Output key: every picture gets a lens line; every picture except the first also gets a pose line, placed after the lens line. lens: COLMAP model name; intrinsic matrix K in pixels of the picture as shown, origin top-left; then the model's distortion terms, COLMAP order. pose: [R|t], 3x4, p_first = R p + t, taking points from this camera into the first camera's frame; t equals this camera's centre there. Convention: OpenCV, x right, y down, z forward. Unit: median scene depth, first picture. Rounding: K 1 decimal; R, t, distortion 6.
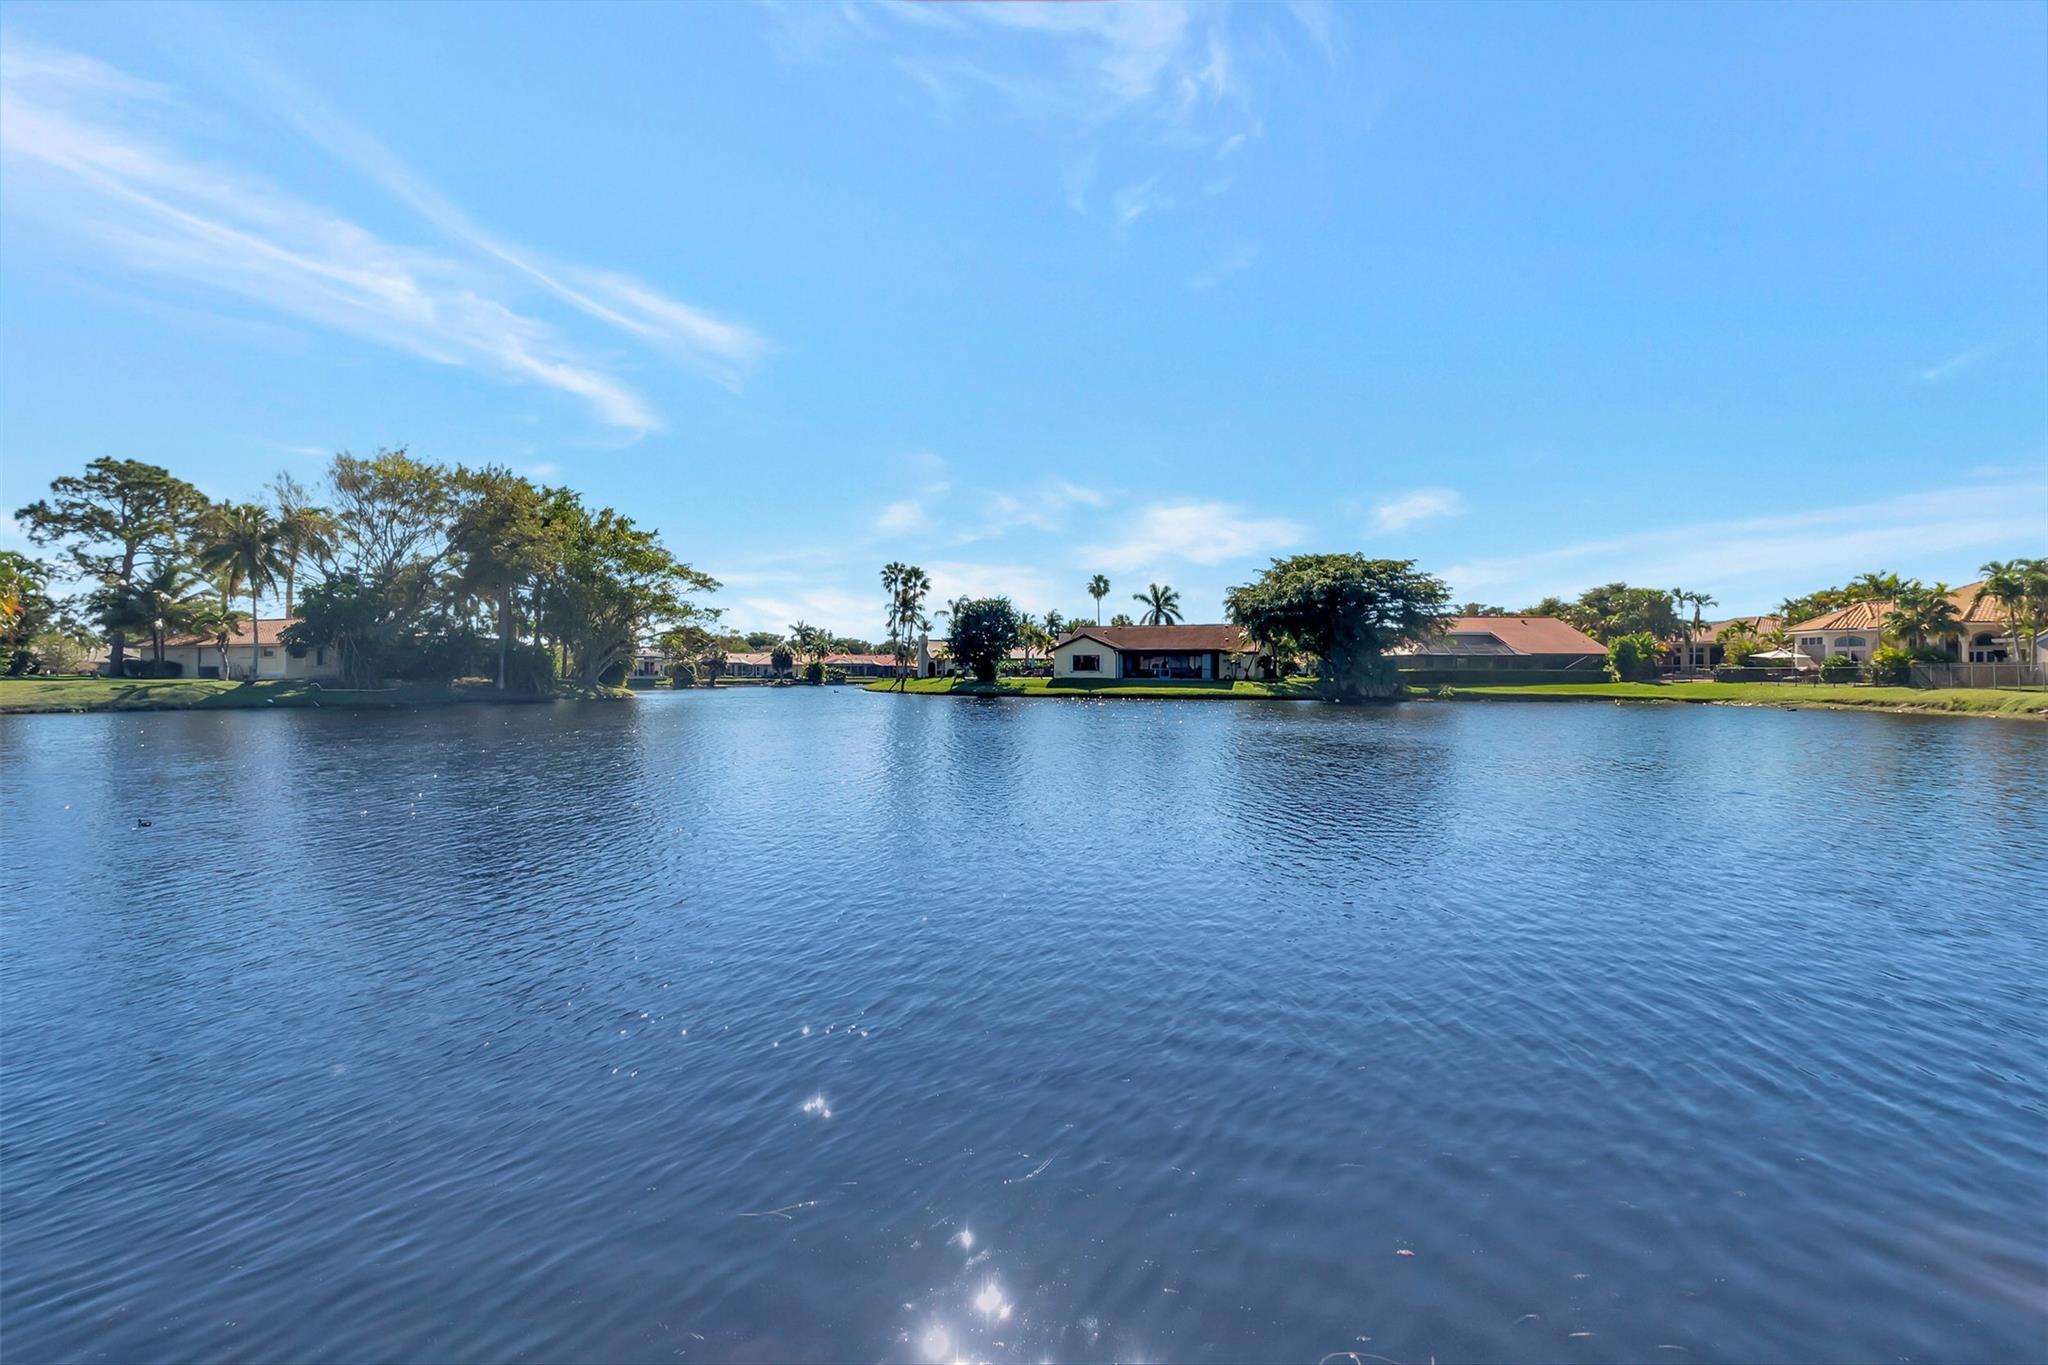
lens RADIAL K [[904.2, 0, 1026.9], [0, 904.2, 665.0], [0, 0, 1]] dist [-0.004748, 0.000134]
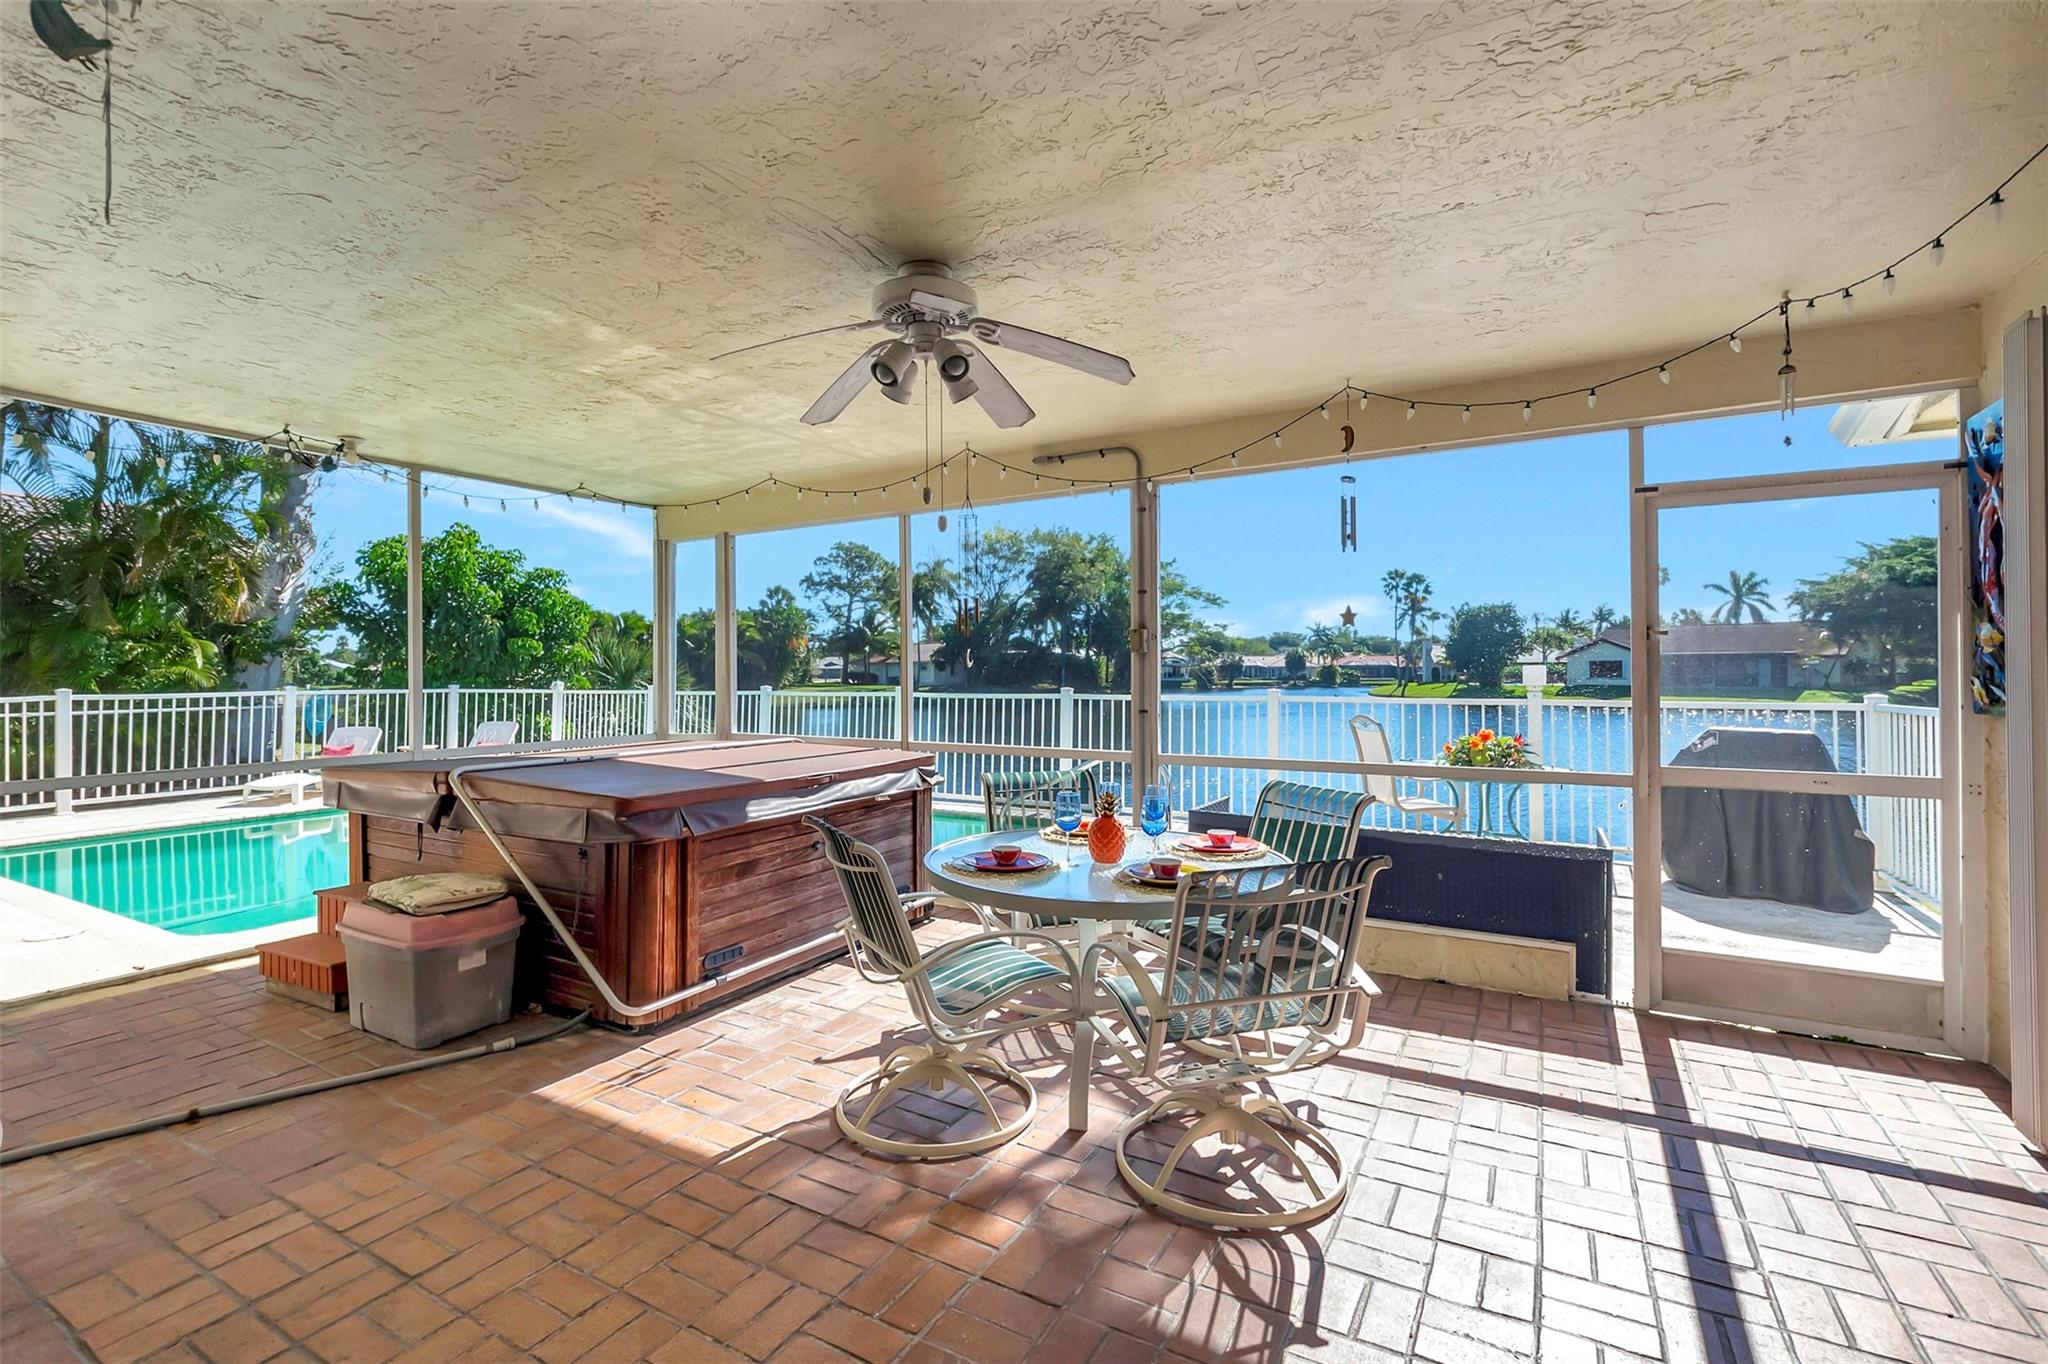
lens RADIAL K [[904.2, 0, 1007.5], [0, 904.2, 672.1], [0, 0, 1]] dist [-0.004748, 0.000134]
pose [[0.833502, -0.005698, -0.552487, 0.064562], [0.010909, 0.999922, 0.006145, -0.010792], [0.552409, -0.011149, 0.833499, -0.117595]]
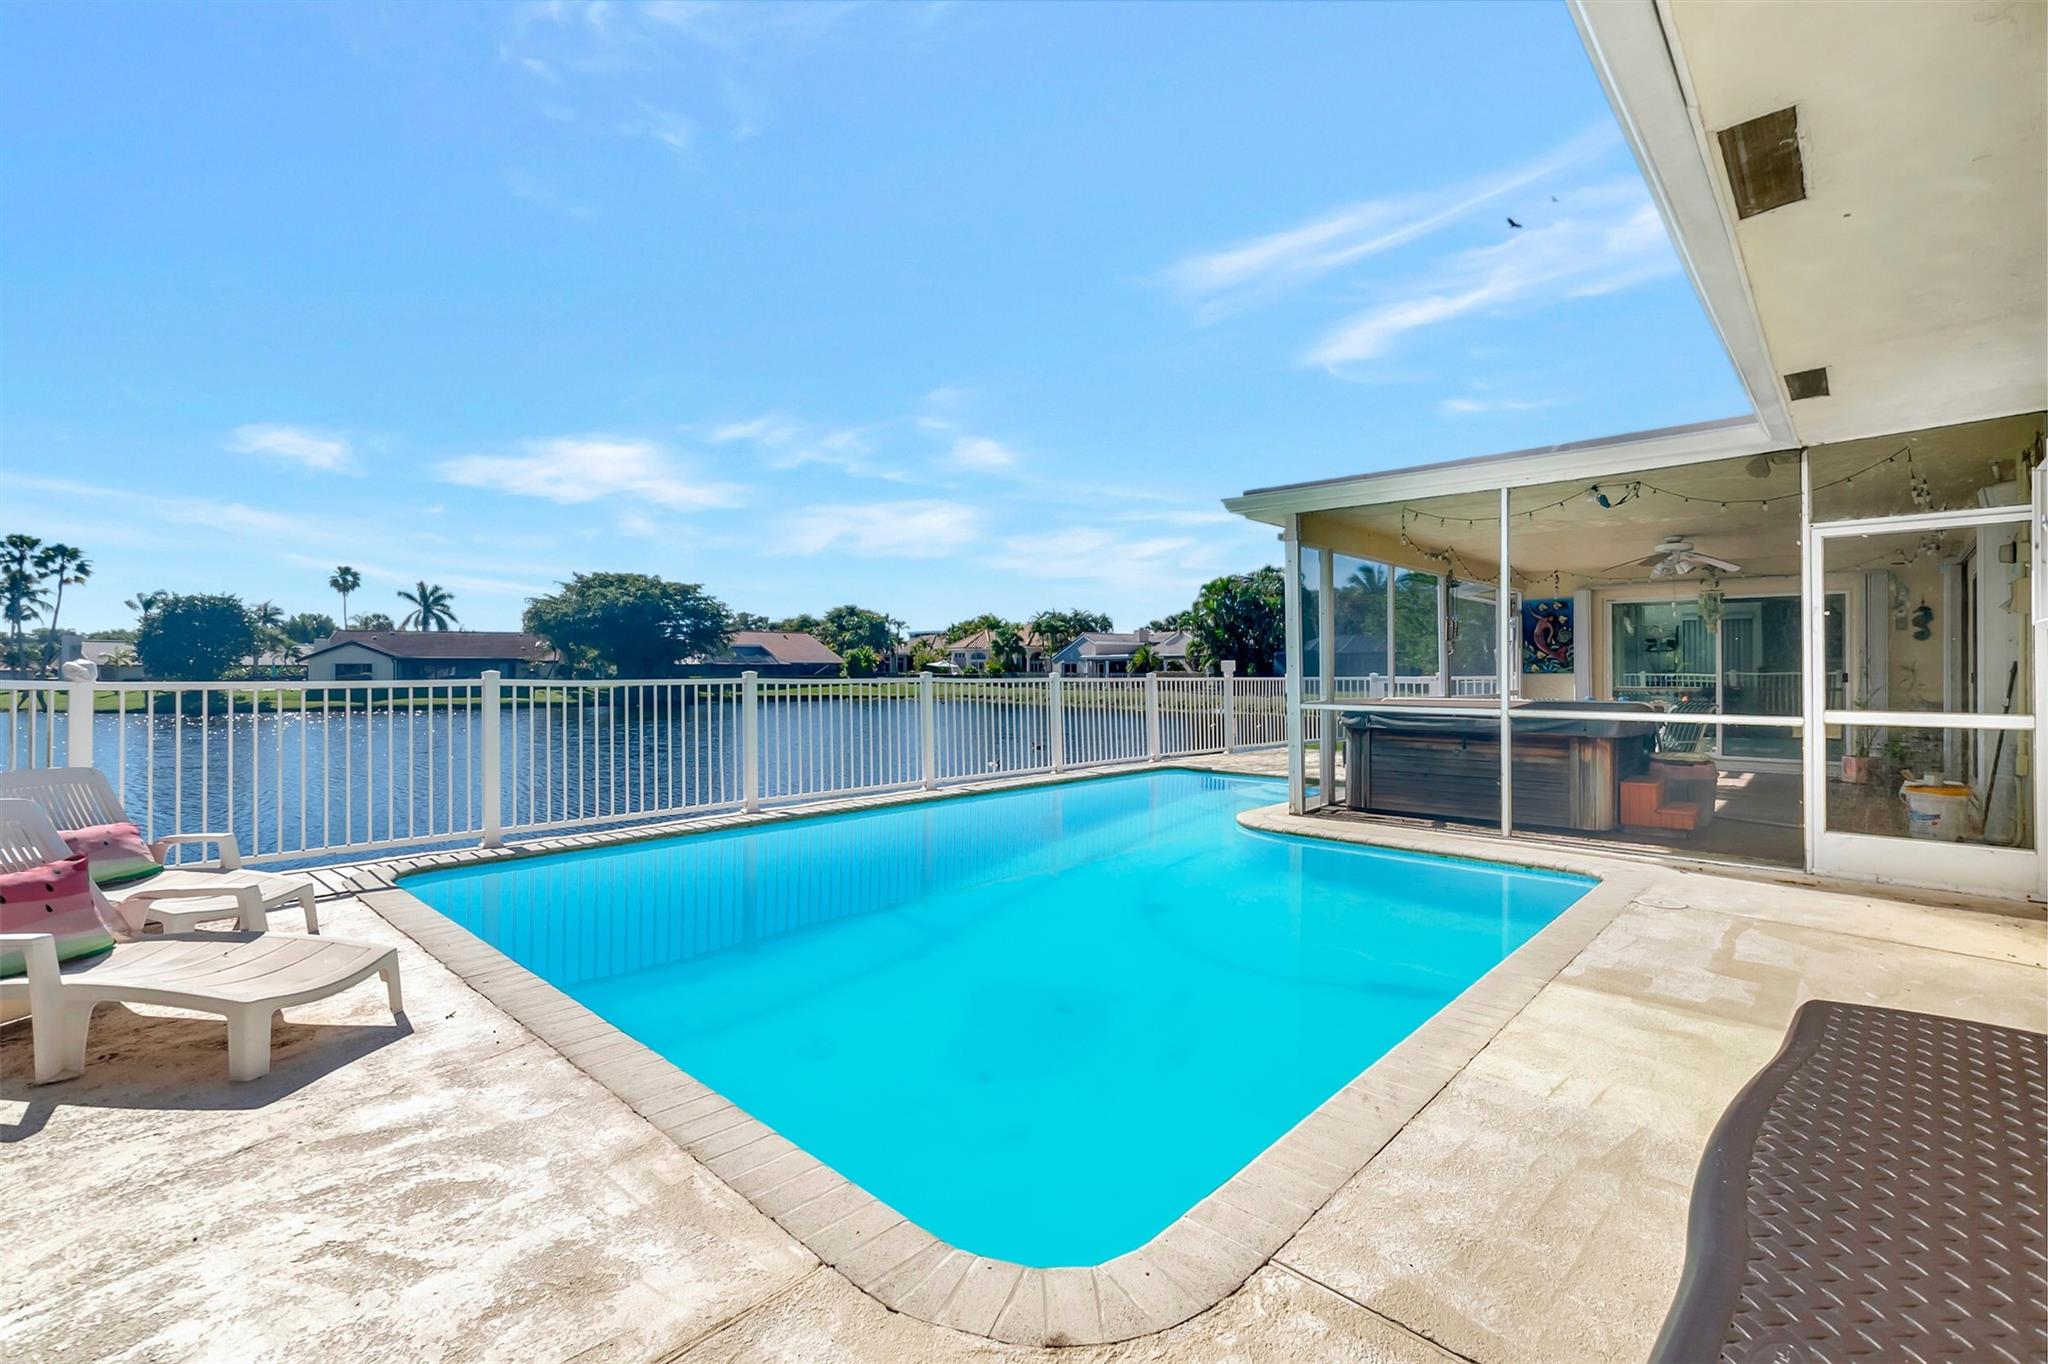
lens RADIAL K [[904.2, 0, 1008.0], [0, 904.2, 662.7], [0, 0, 1]] dist [-0.004748, 0.000134]
pose [[0.733733, 0.000501, 0.679437, -0.068421], [0.000356, 0.999999, -0.001122, -0.009407], [-0.679437, 0.001065, 0.733733, -0.118506]]
